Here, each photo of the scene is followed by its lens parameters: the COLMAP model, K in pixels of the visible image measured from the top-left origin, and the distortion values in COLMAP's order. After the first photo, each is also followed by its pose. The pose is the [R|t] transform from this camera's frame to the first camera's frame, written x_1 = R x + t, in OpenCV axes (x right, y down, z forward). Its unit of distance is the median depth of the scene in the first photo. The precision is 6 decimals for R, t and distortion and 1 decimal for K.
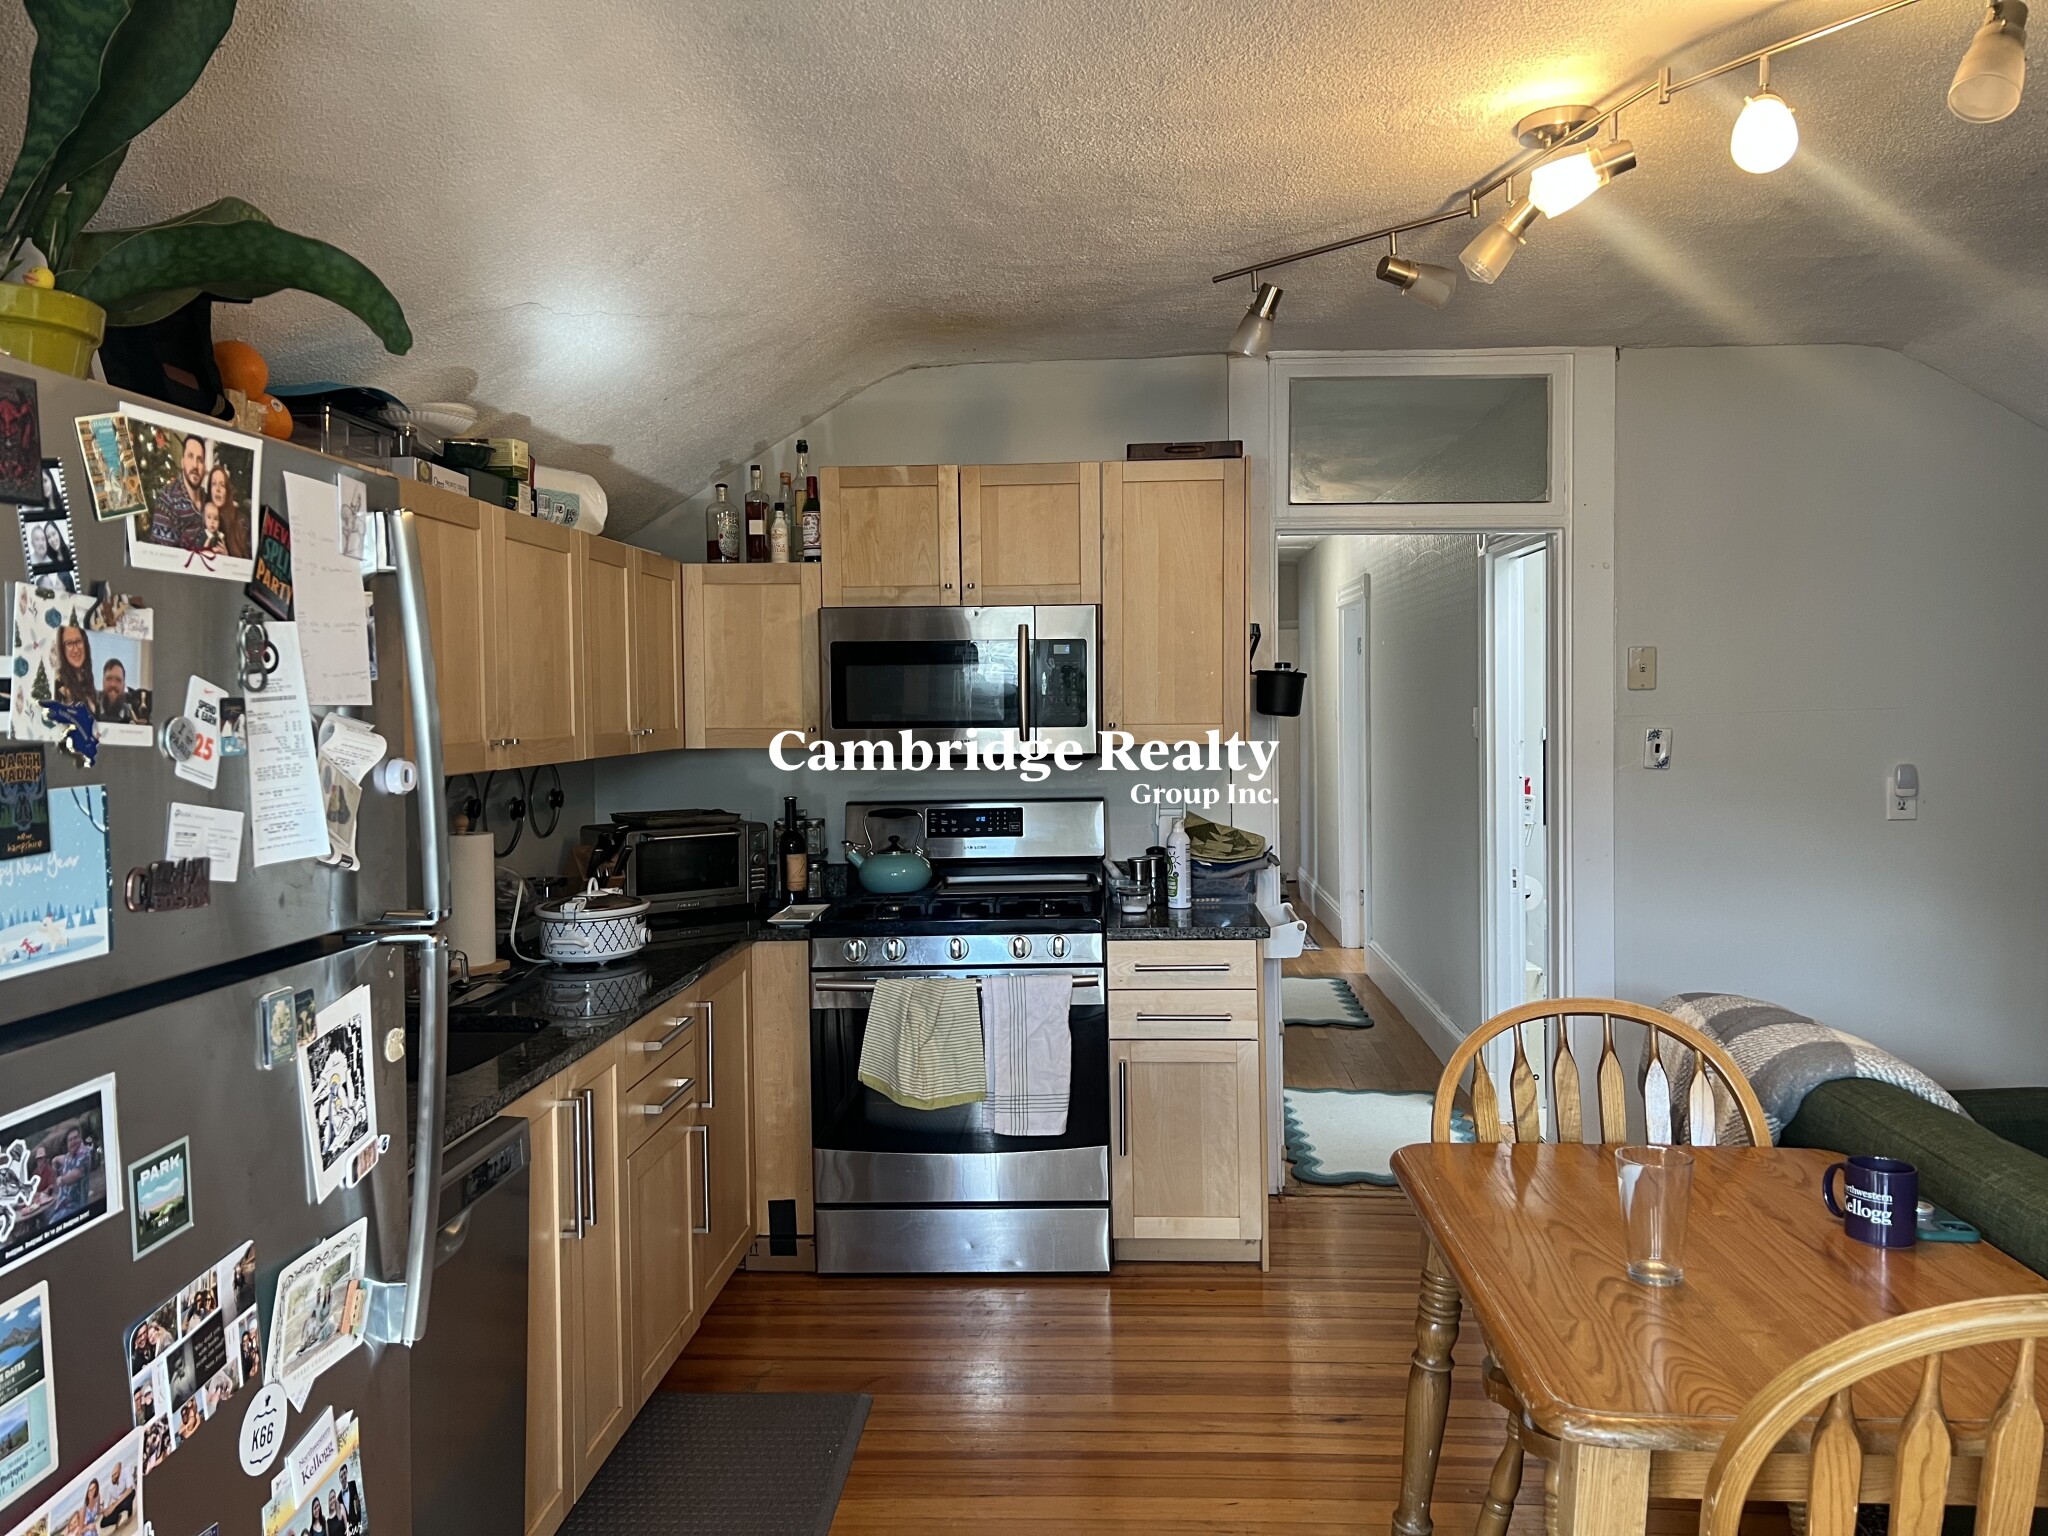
lens RADIAL K [[1509.4, 0, 1039.5], [0, 1509.4, 756.8], [0, 0, 1]] dist [0.051201, -0.064472]
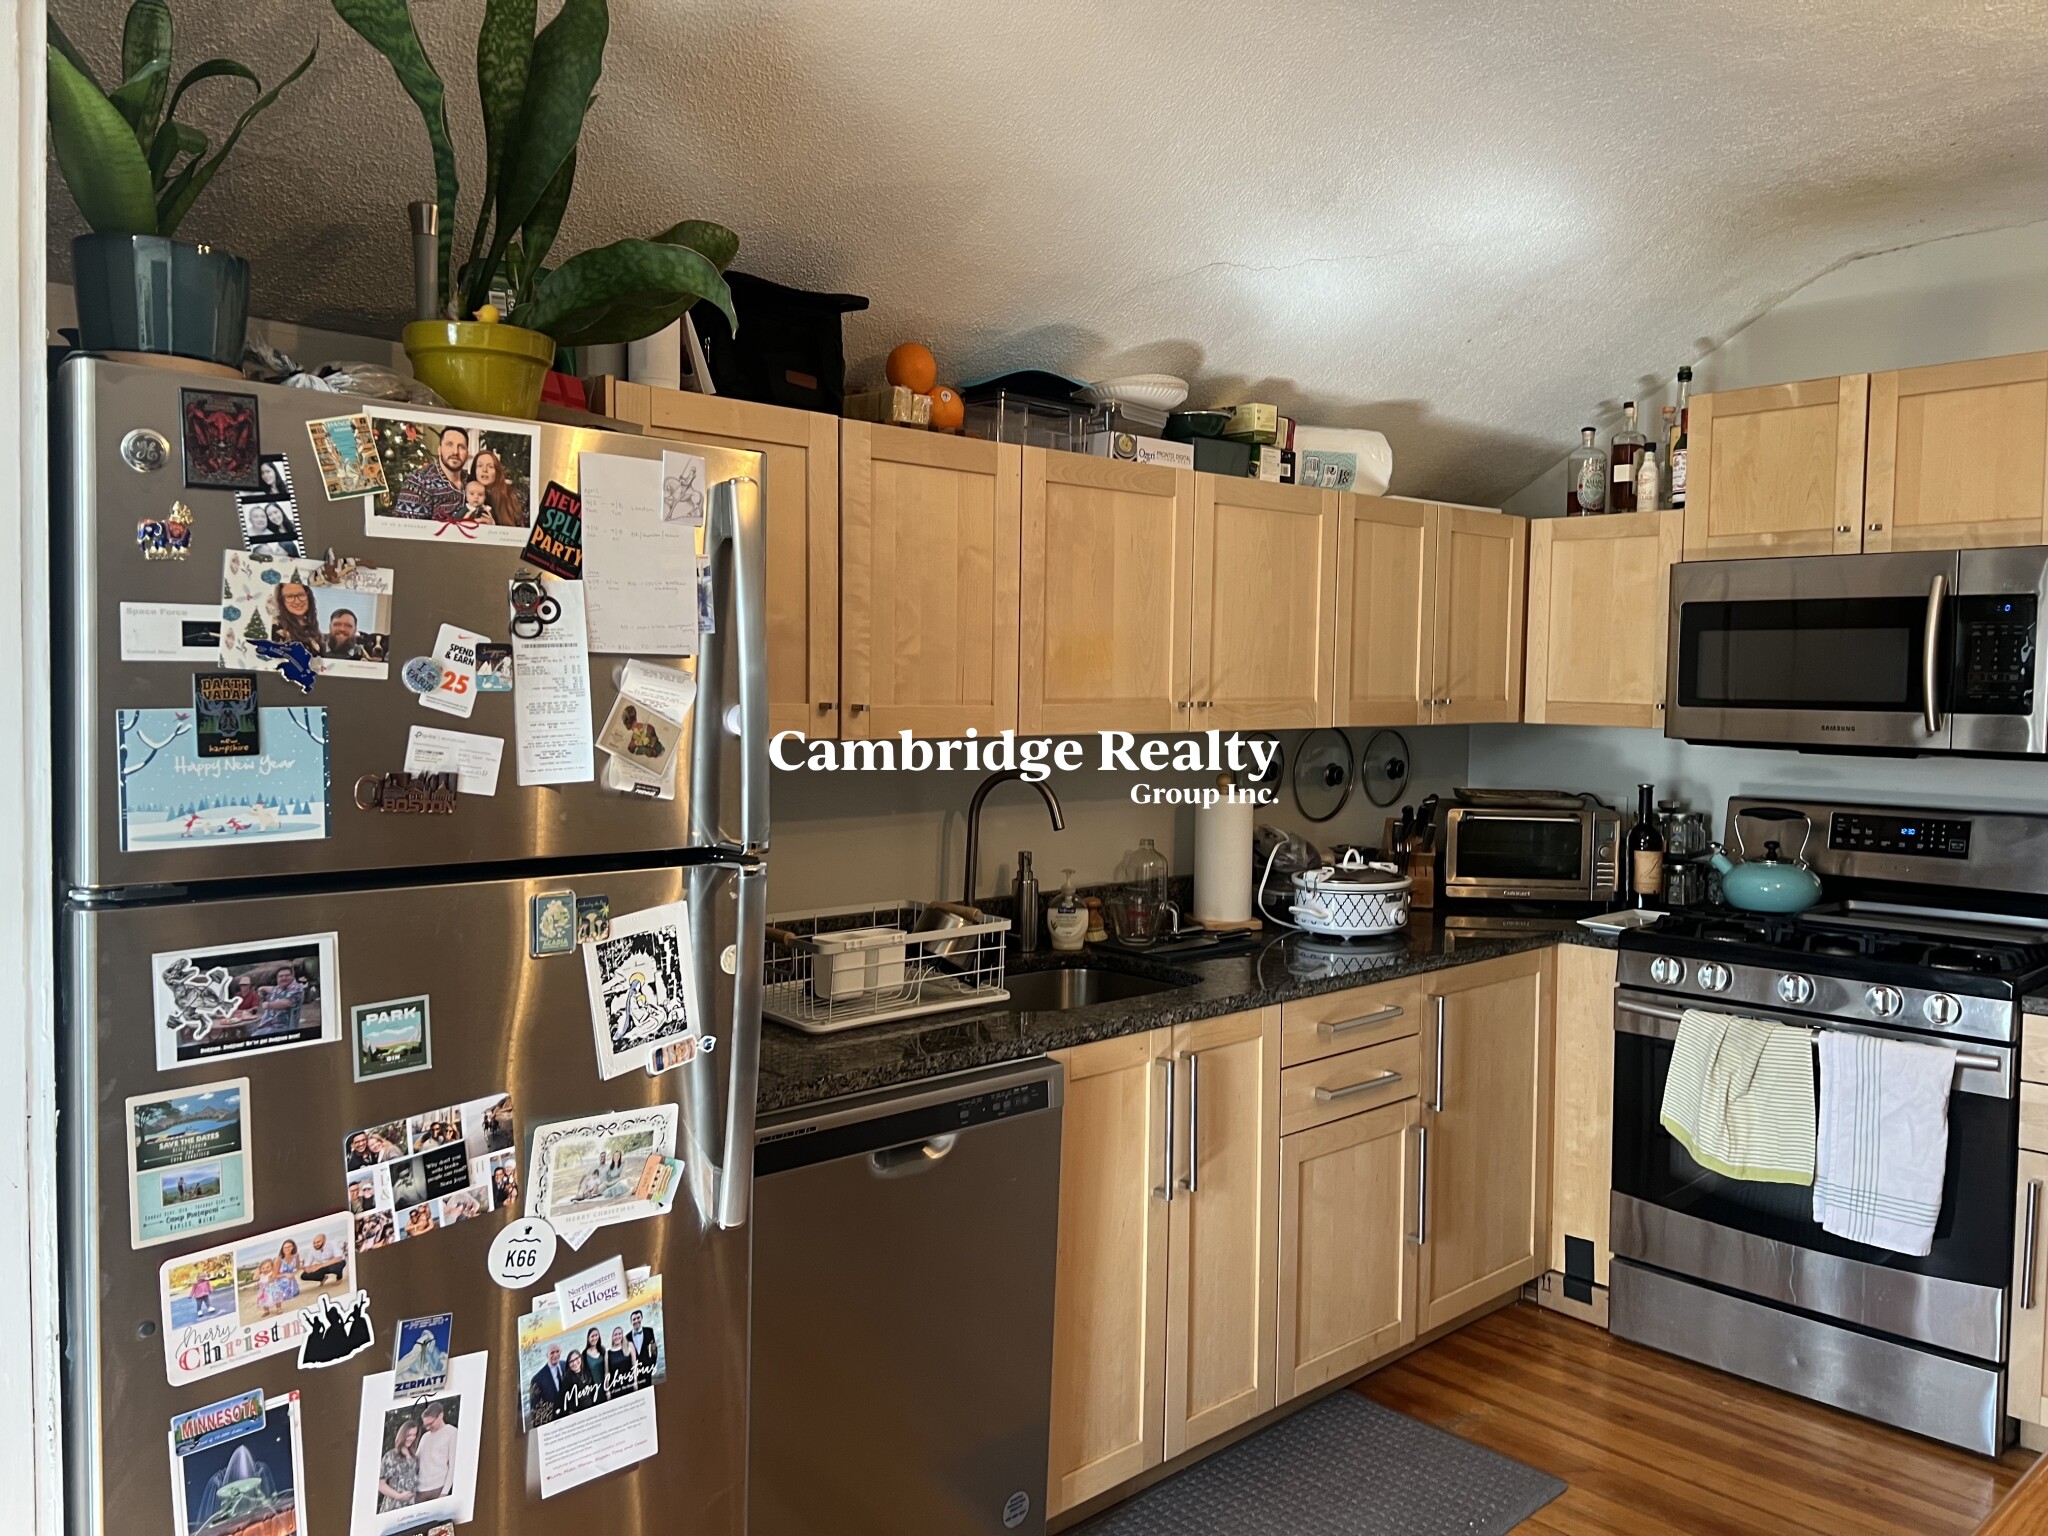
lens RADIAL K [[1509.4, 0, 1039.5], [0, 1509.4, 756.8], [0, 0, 1]] dist [0.051201, -0.064472]
pose [[0.713980, 0.059000, -0.697676, 0.554140], [-0.047343, 0.998231, 0.035967, -0.011224], [0.698564, 0.007351, 0.715510, 0.392289]]
